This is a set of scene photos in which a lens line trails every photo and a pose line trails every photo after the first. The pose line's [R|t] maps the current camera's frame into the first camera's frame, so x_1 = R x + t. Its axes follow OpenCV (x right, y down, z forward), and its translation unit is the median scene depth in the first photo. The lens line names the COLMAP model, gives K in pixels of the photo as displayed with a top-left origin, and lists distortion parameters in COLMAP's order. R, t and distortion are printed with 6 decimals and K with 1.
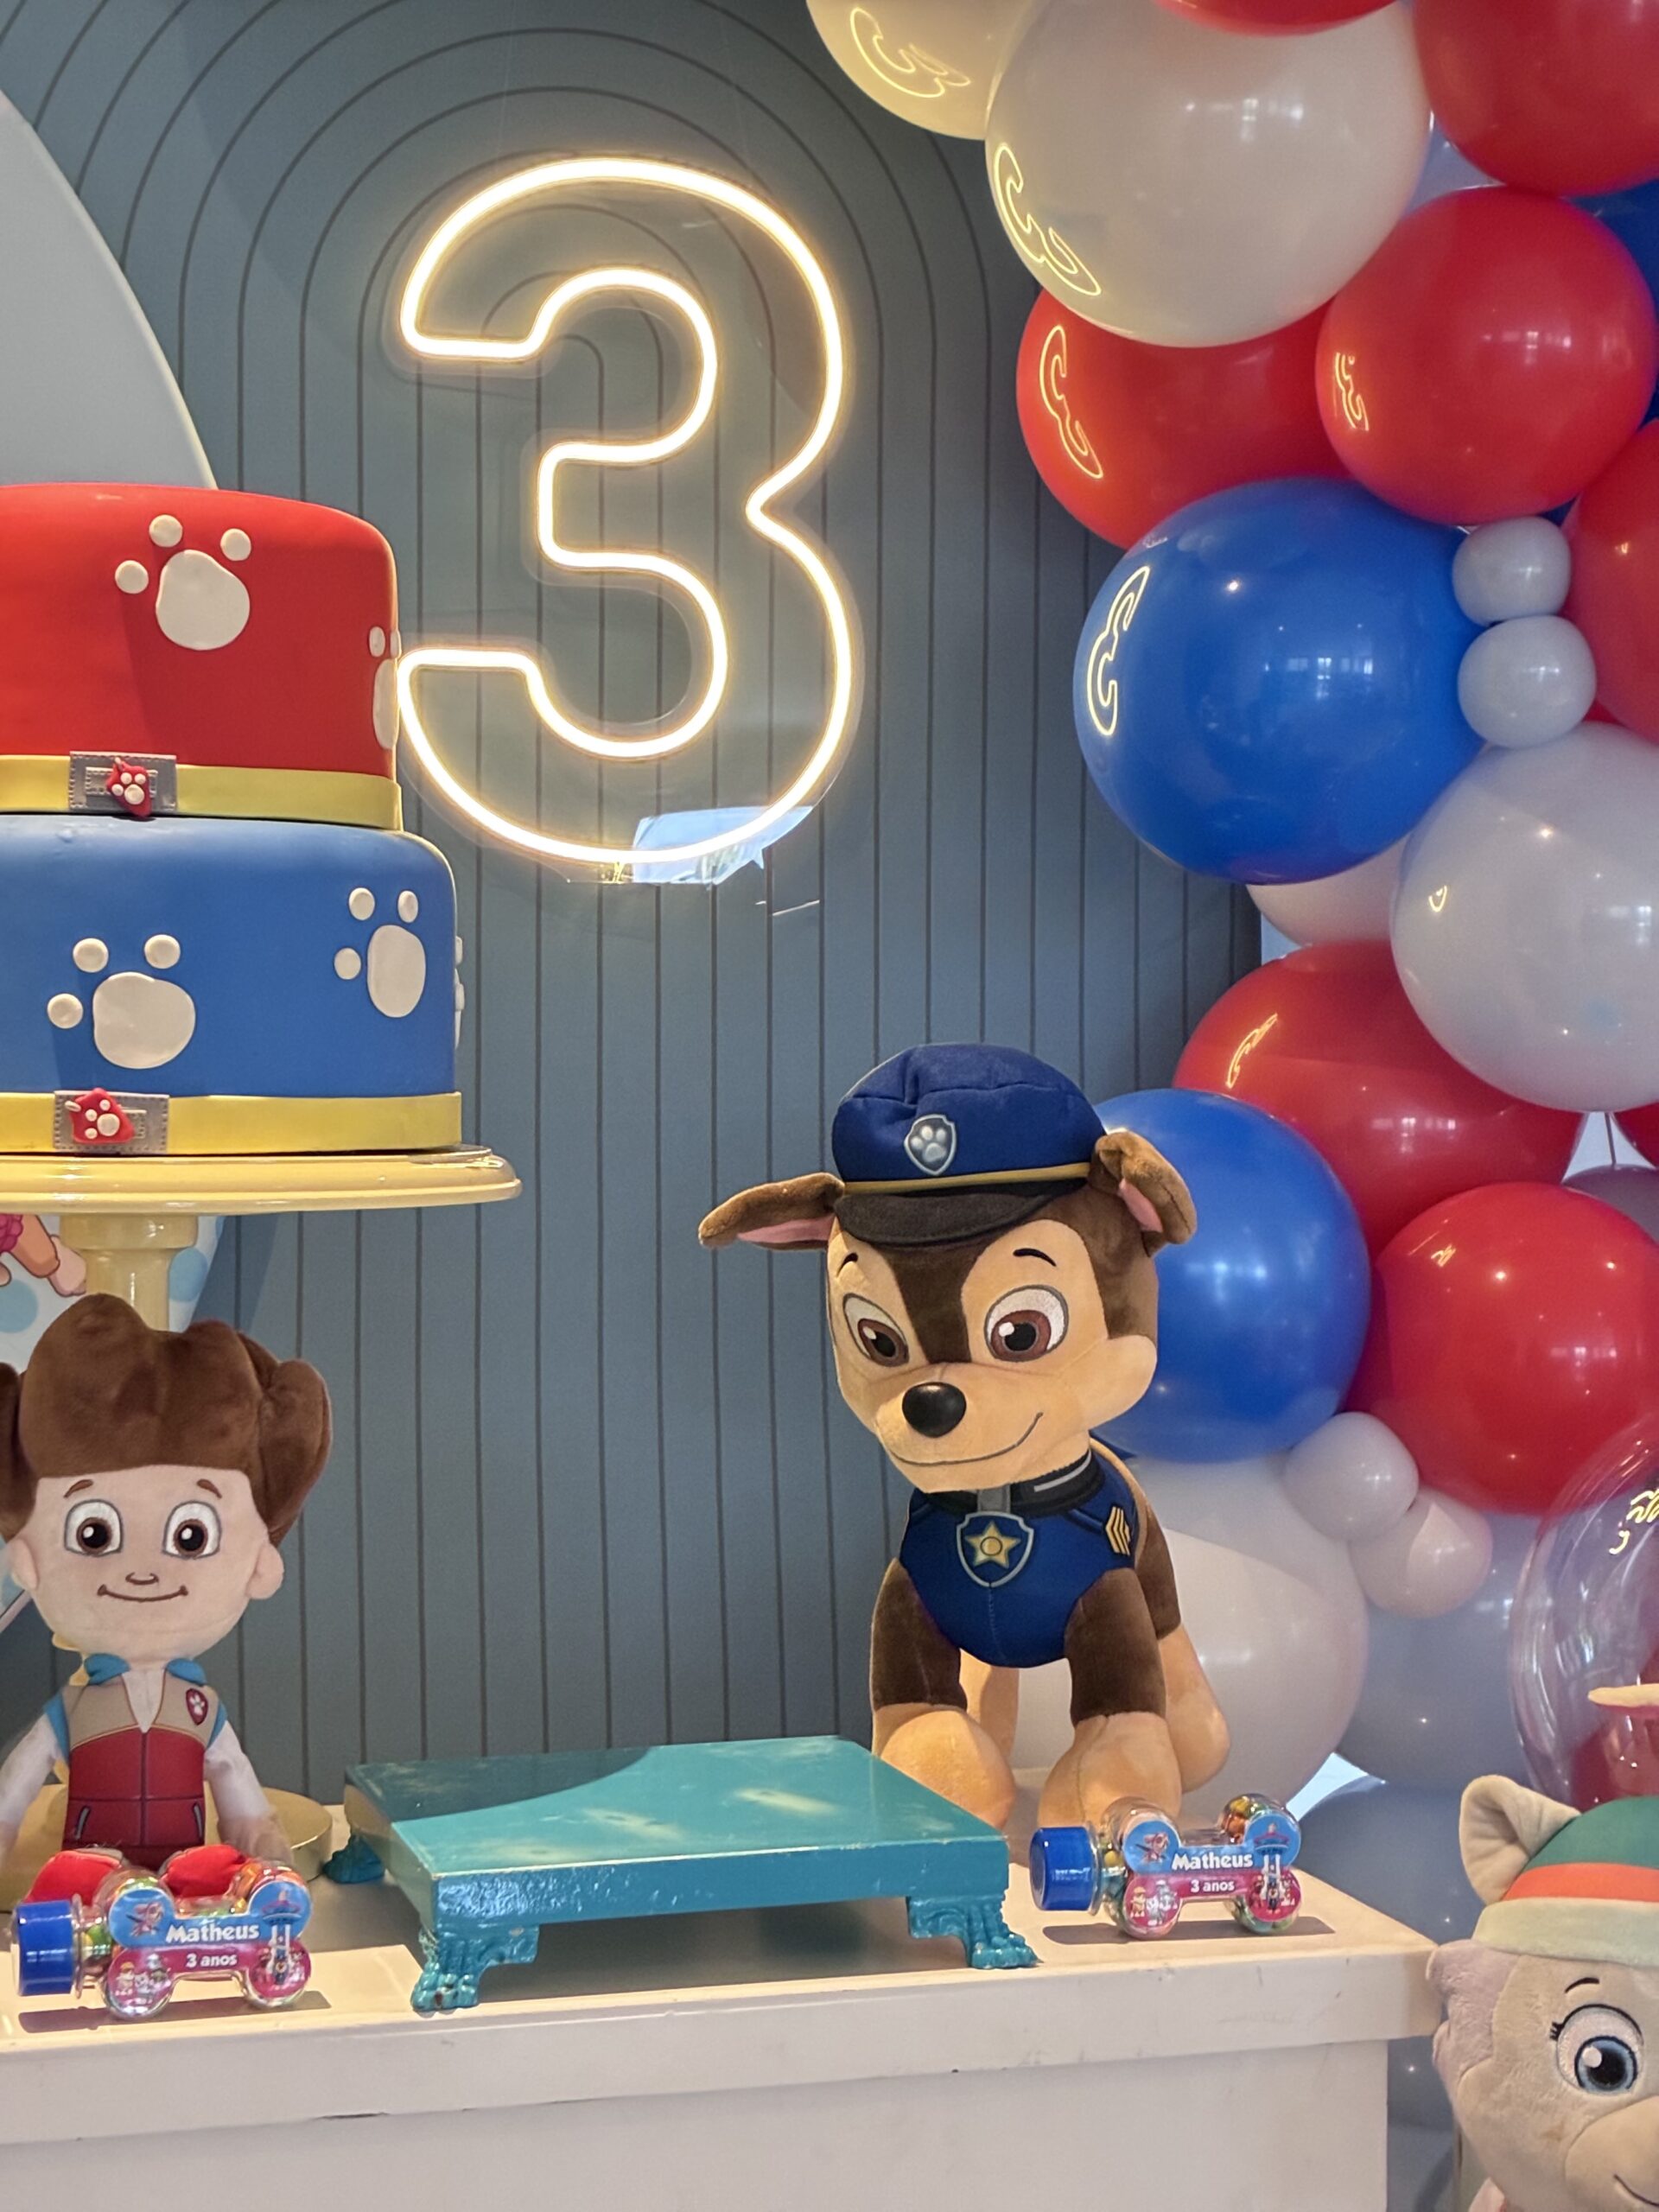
lens RADIAL K [[3389.2, 0, 860.5], [0, 3389.2, 1104.9], [0, 0, 1]] dist [0.208716, -0.772720]
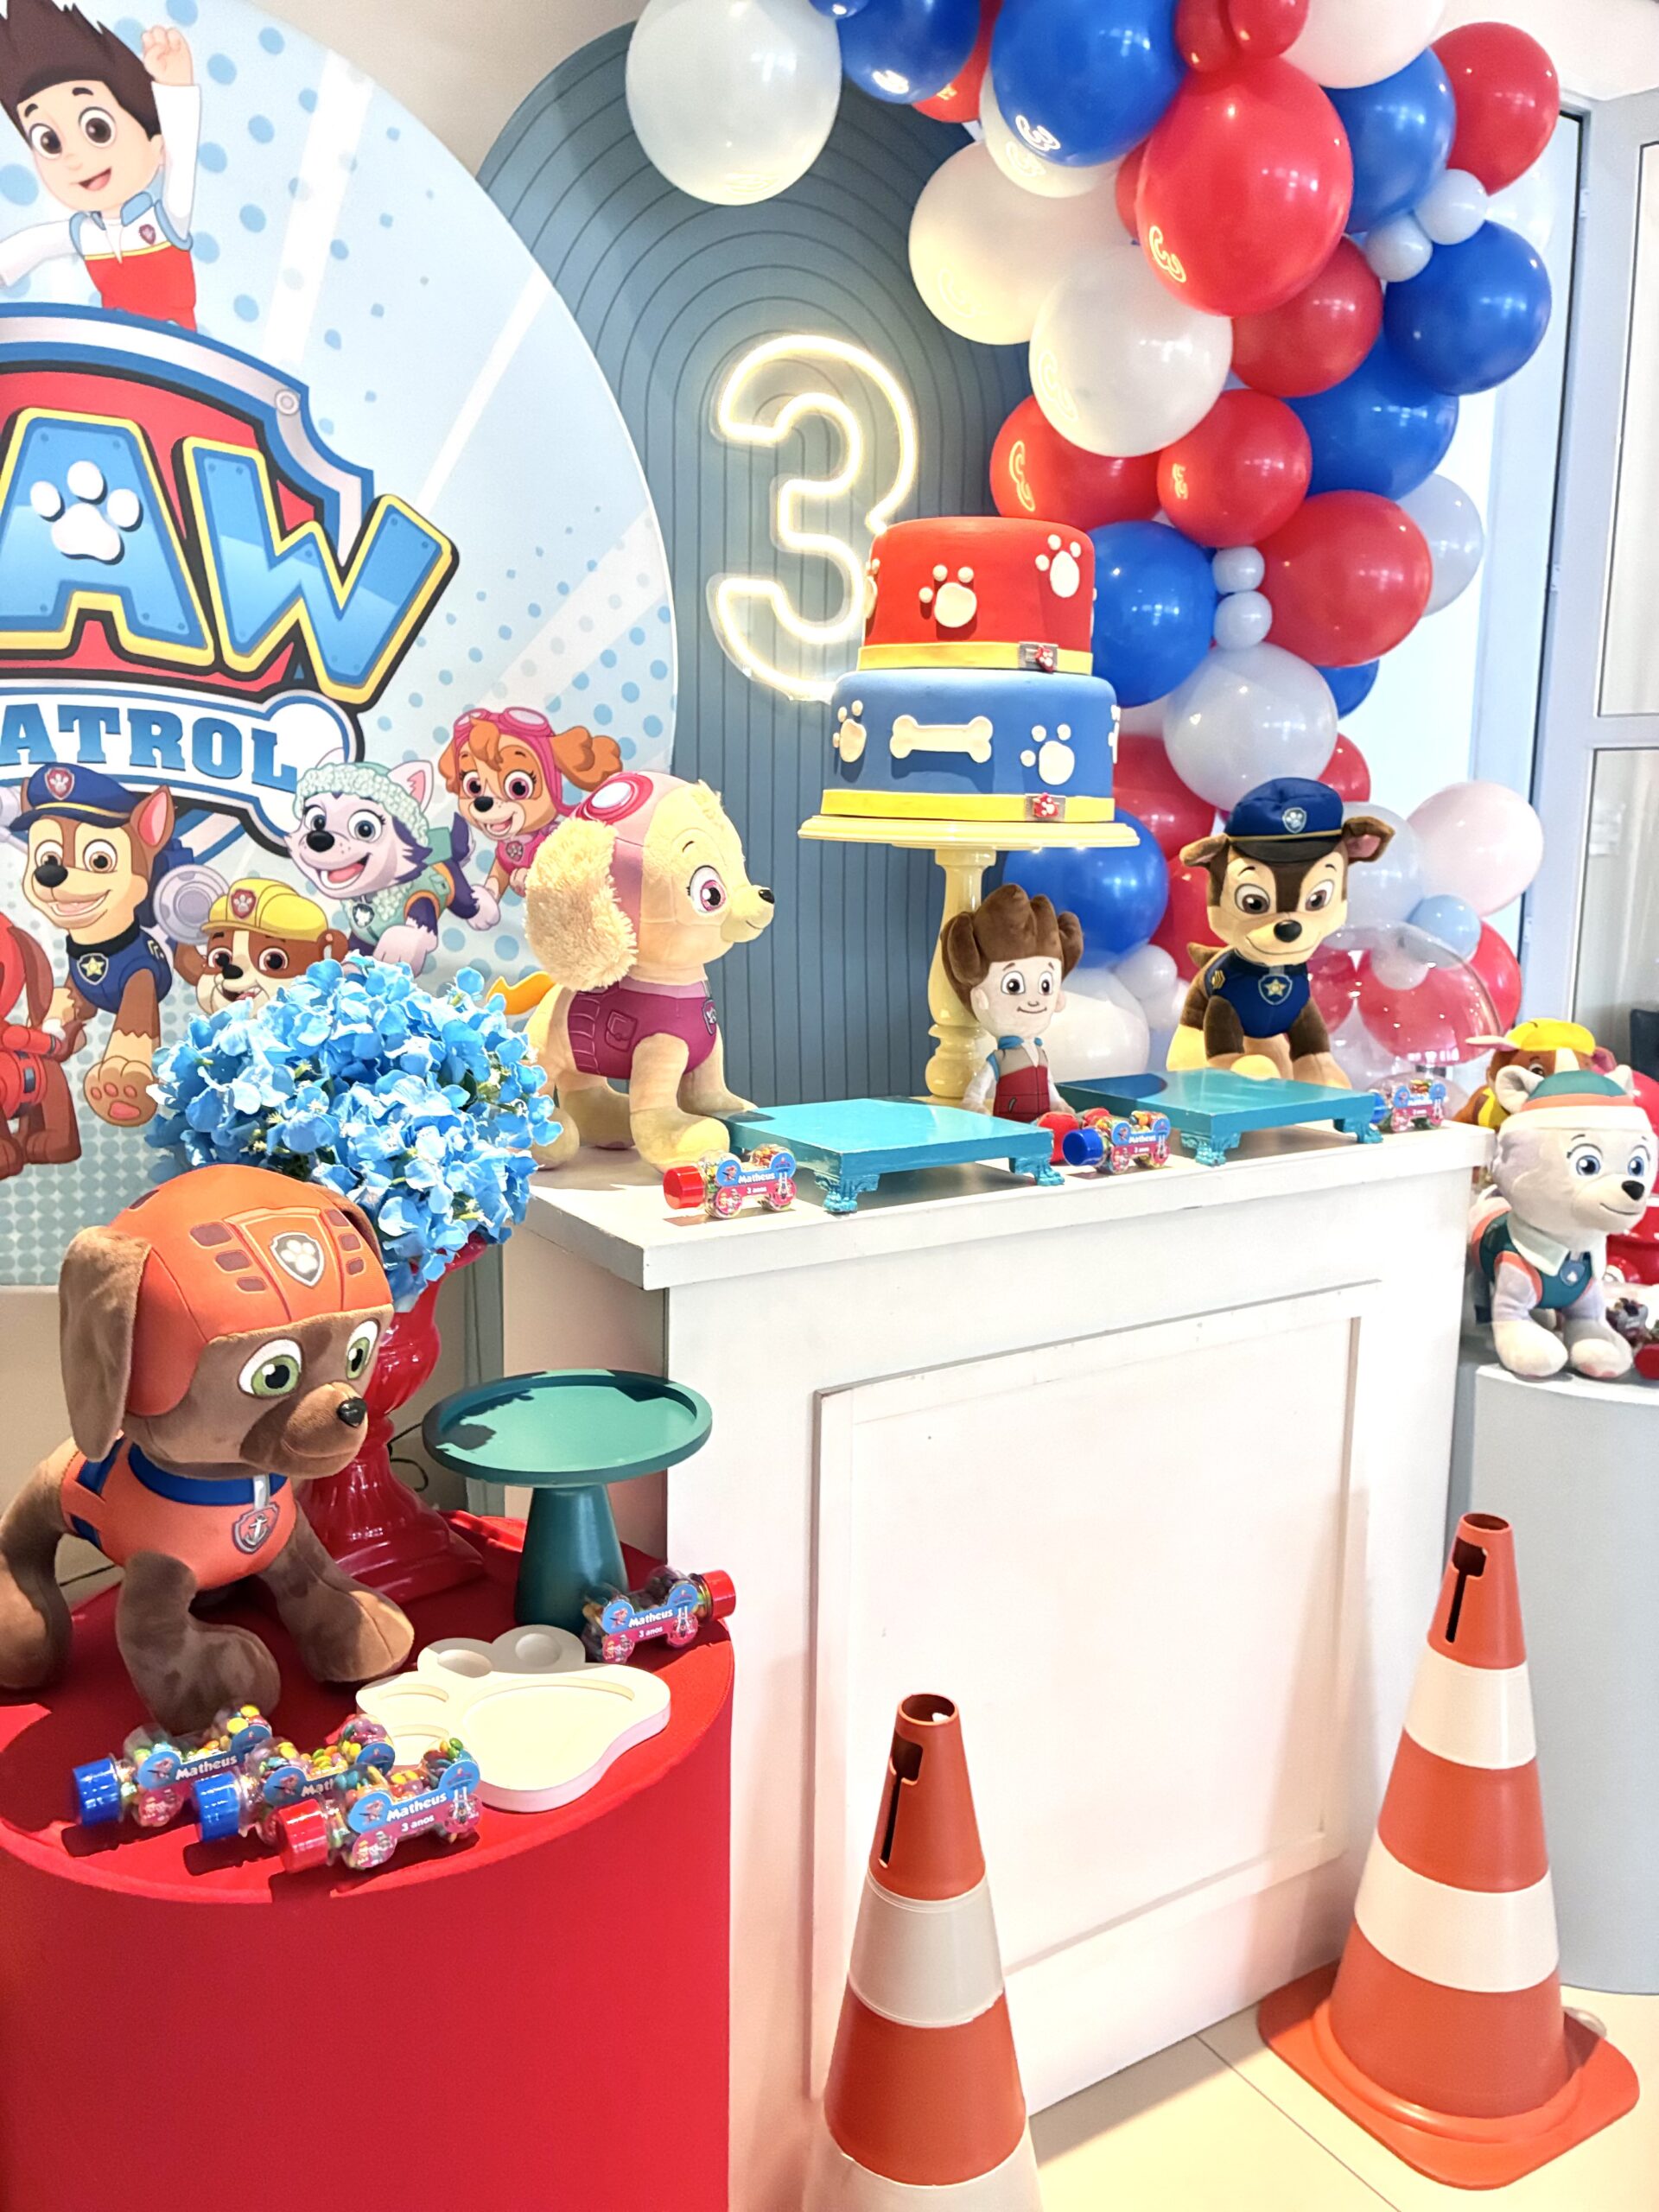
lens RADIAL K [[1683.4, 0, 829.5], [0, 1683.4, 1106.0], [0, 0, 1]] dist [0.042529, 0.001832]
pose [[0.959416, -0.041143, 0.278979, -0.625763], [-0.006586, 0.985761, 0.168026, 0.011996], [-0.281919, -0.163044, 0.945483, -0.070233]]
